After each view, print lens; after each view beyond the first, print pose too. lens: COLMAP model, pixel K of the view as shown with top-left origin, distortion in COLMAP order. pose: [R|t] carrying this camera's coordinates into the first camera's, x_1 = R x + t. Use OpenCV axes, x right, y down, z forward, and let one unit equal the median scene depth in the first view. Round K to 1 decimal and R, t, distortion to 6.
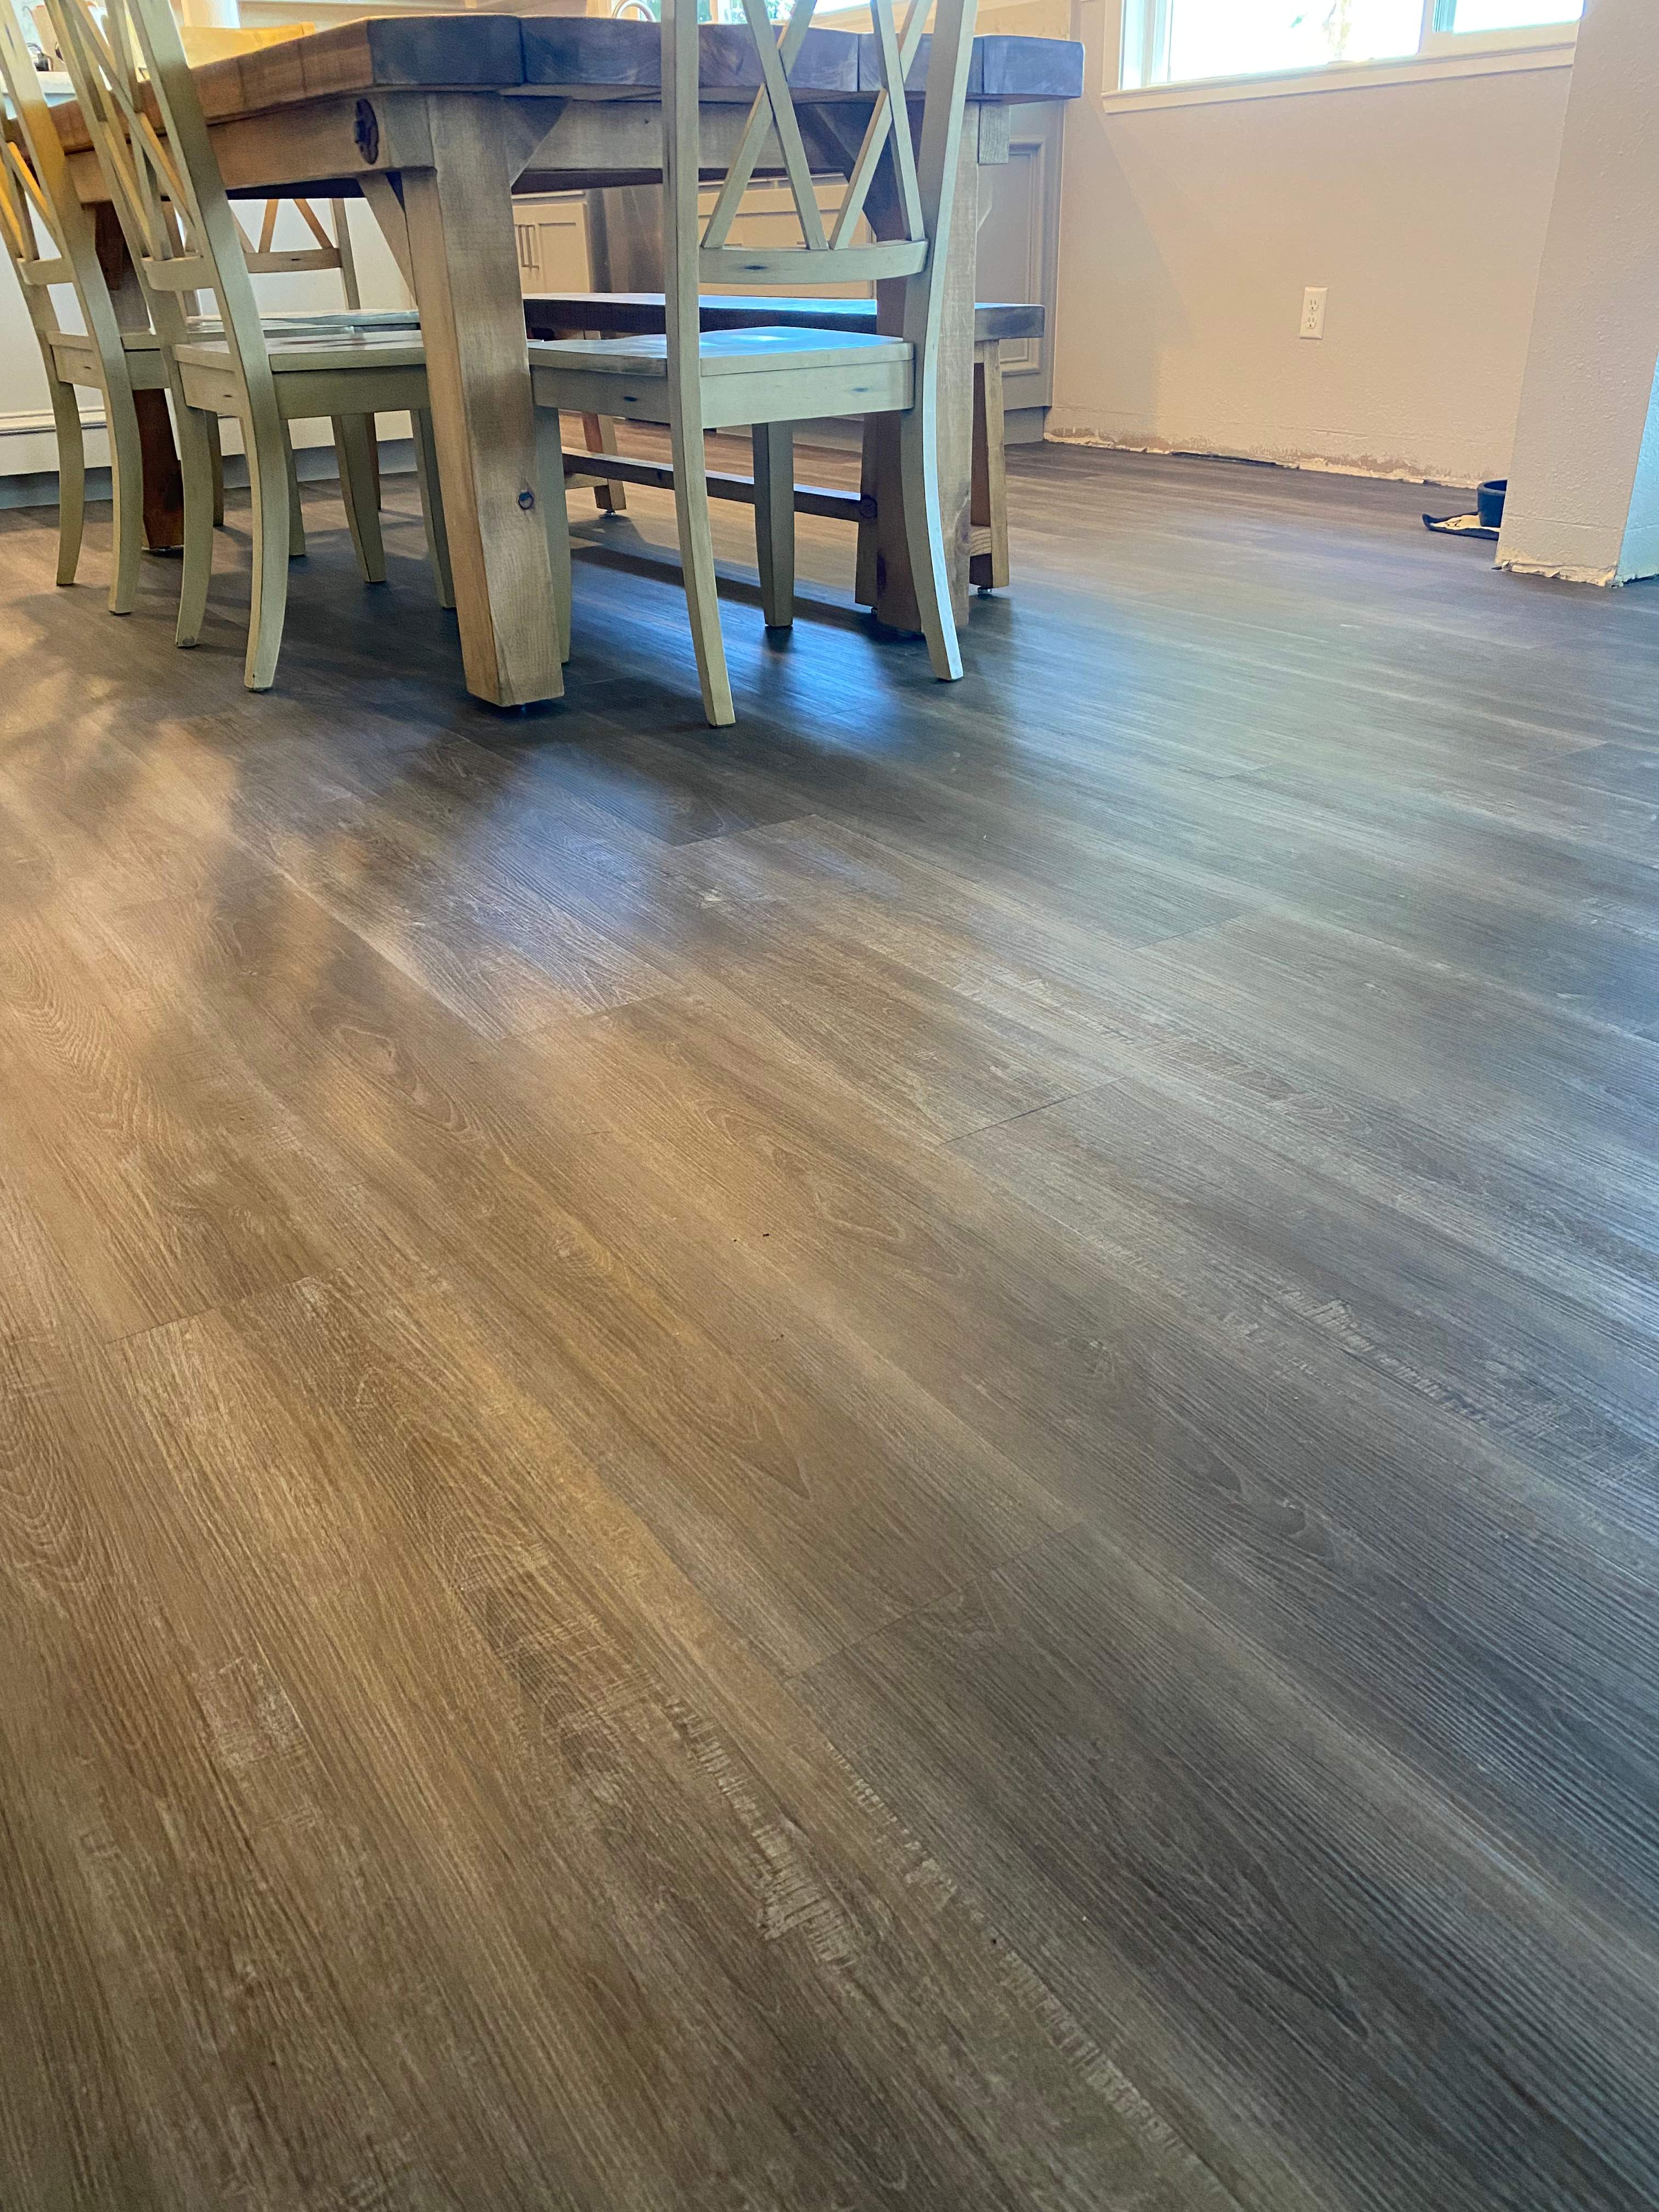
lens RADIAL K [[1682.9, 0, 826.3], [0, 1682.9, 1099.6], [0, 0, 1]] dist [0.017233, -0.018231]
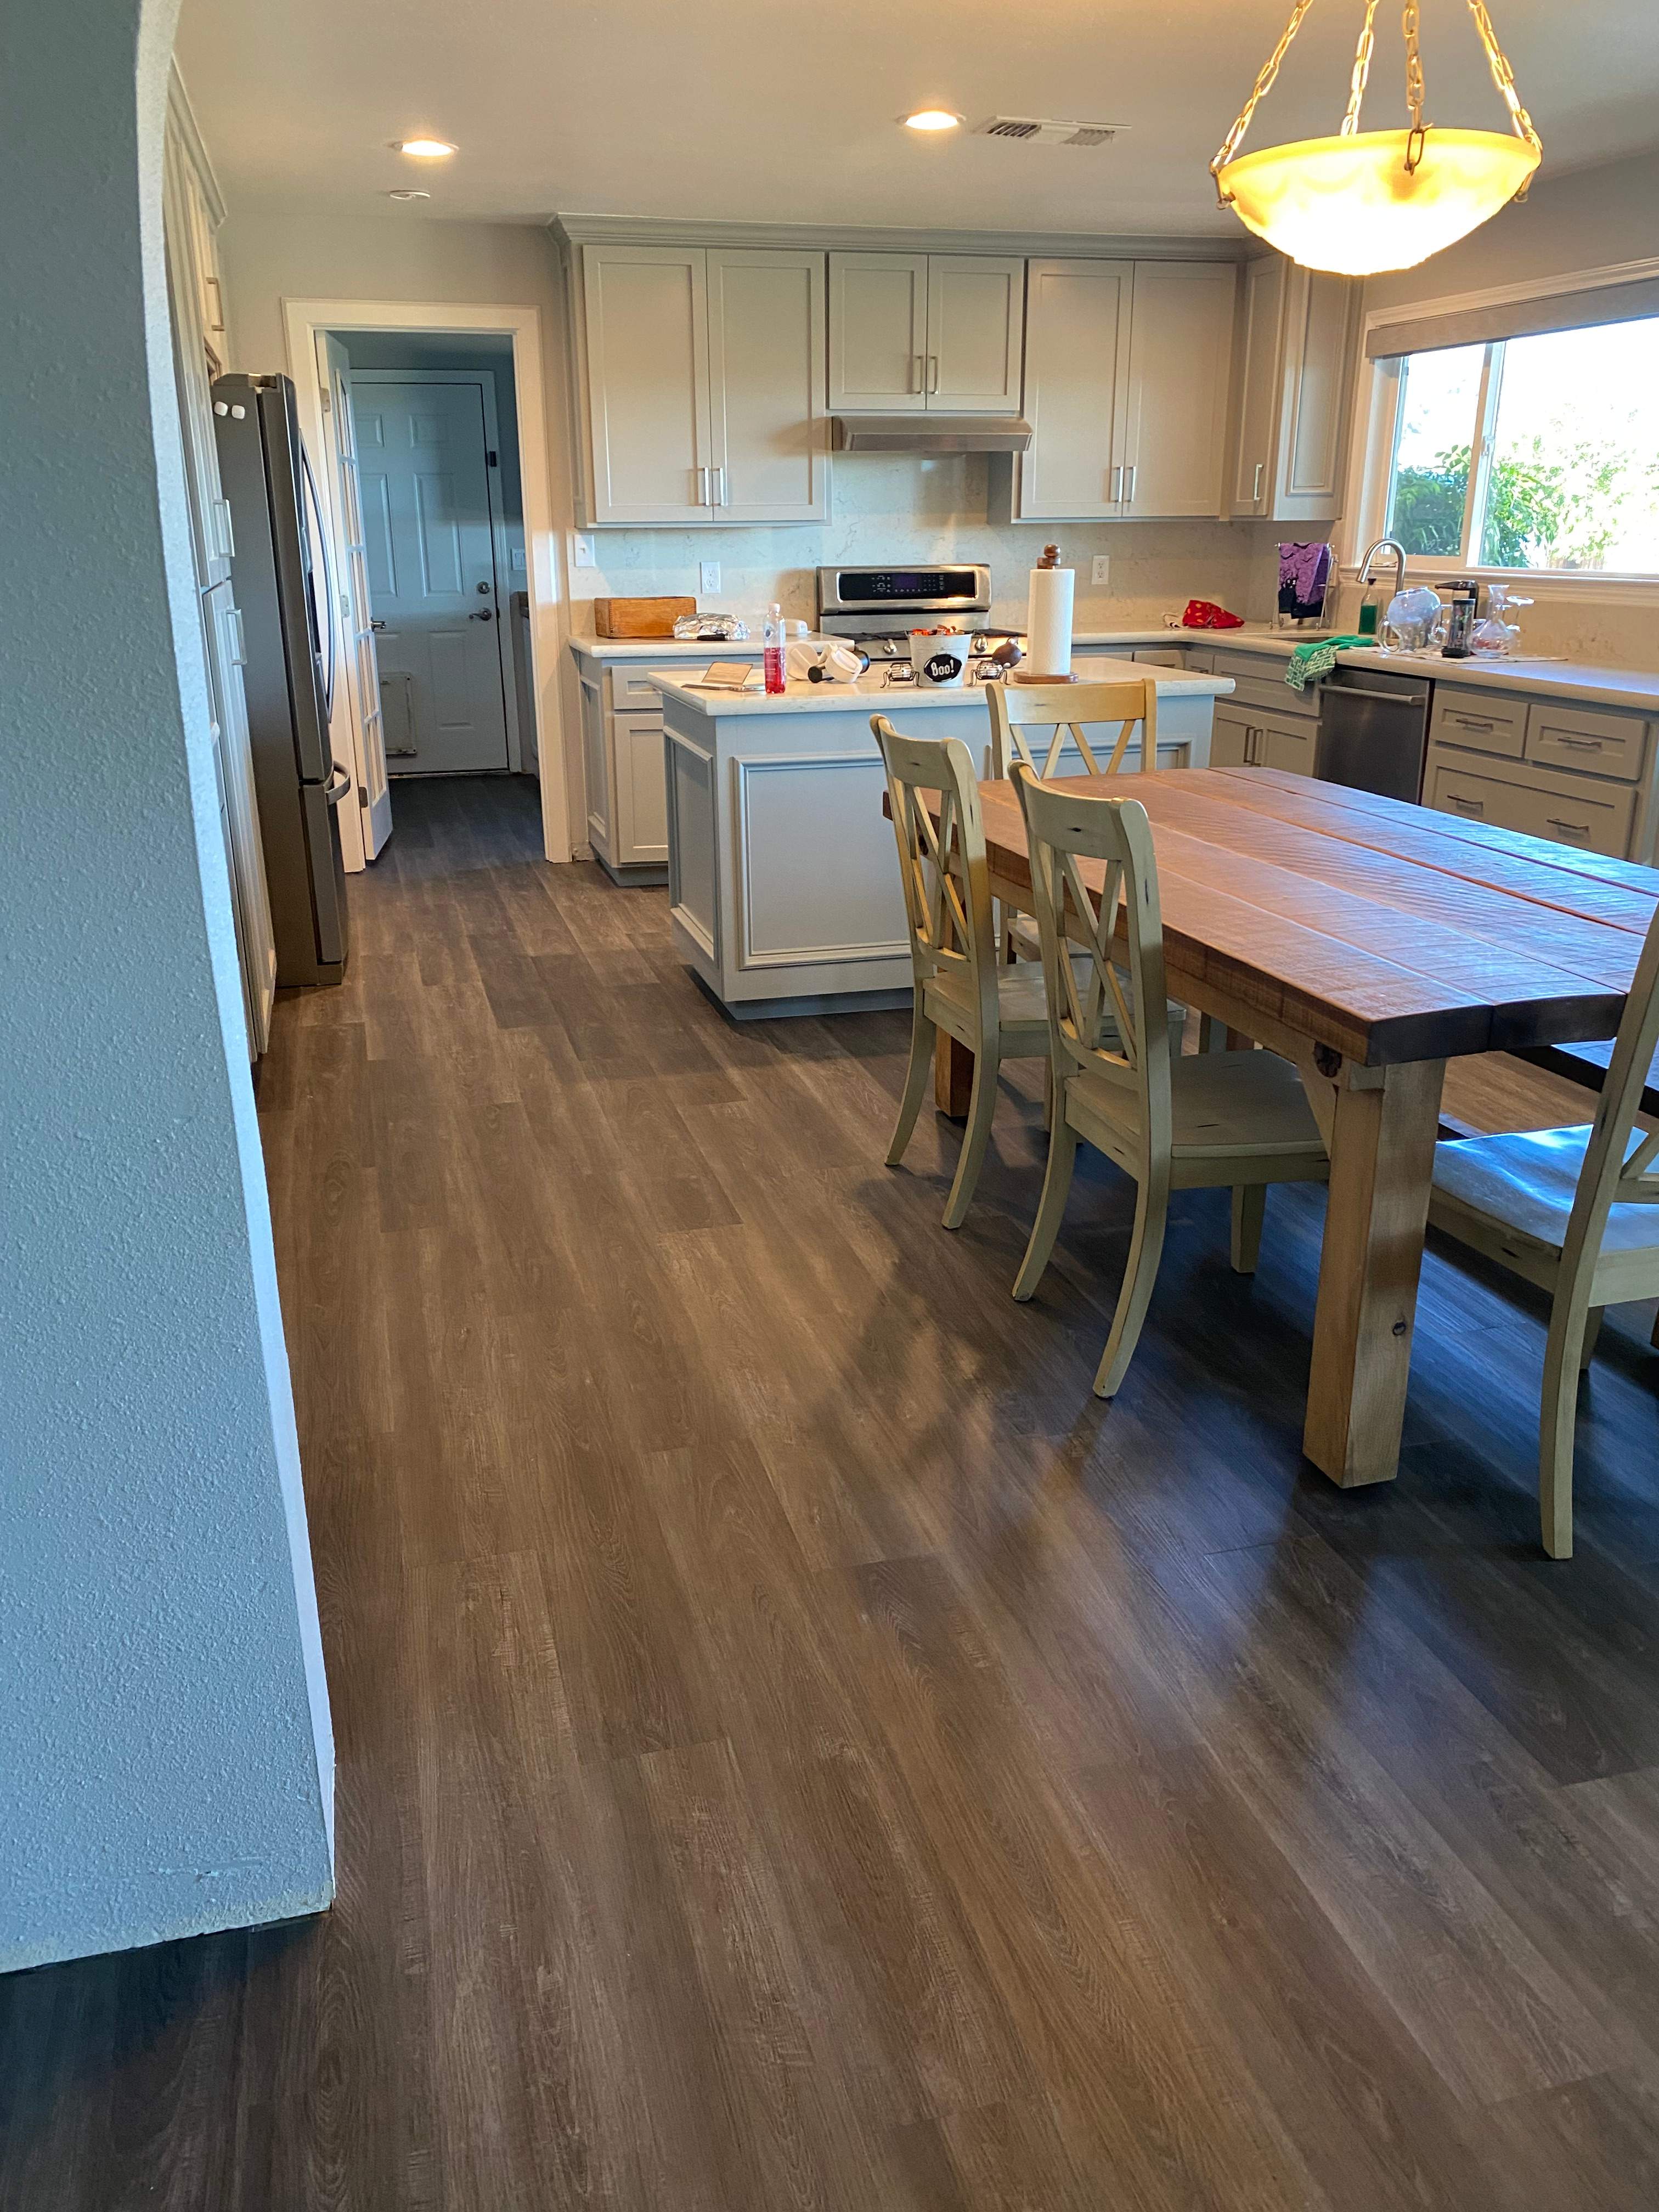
lens RADIAL K [[1682.9, 0, 815.9], [0, 1682.9, 1111.3], [0, 0, 1]] dist [0.017233, -0.018231]
pose [[0.942733, 0.129185, -0.307516, -0.215478], [-0.168693, 0.980011, -0.105458, -0.309870], [0.287745, 0.151294, 0.945681, -0.192811]]
